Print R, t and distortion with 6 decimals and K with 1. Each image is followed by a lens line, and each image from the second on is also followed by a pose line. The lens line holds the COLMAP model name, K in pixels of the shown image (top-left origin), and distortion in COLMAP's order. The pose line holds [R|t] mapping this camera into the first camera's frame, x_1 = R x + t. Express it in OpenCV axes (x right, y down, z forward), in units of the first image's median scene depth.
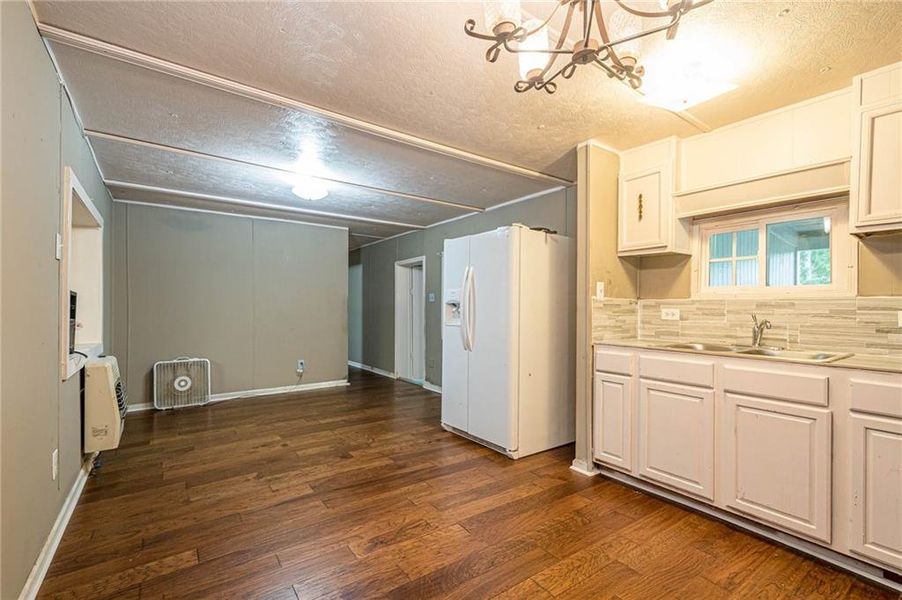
lens RADIAL K [[400.8, 0, 453.6], [0, 400.8, 307.6], [0, 0, 1]] dist [0.018534, -0.001615]
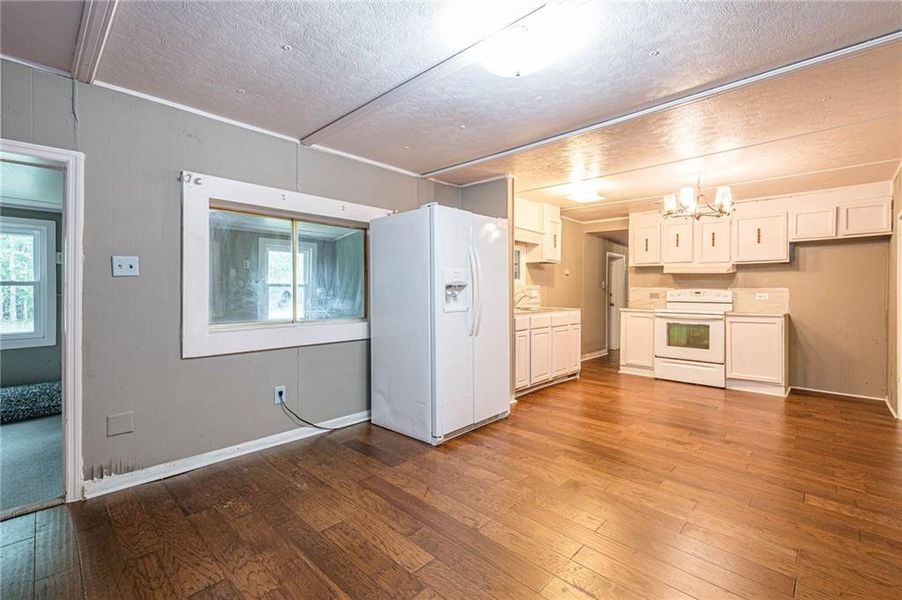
lens RADIAL K [[400.8, 0, 454.4], [0, 400.8, 292.5], [0, 0, 1]] dist [0.018534, -0.001615]
pose [[-0.193946, -0.015201, 0.980894, -1.012168], [-0.006319, 0.999879, 0.014246, -0.009317], [-0.980992, -0.003435, -0.194018, 1.421626]]
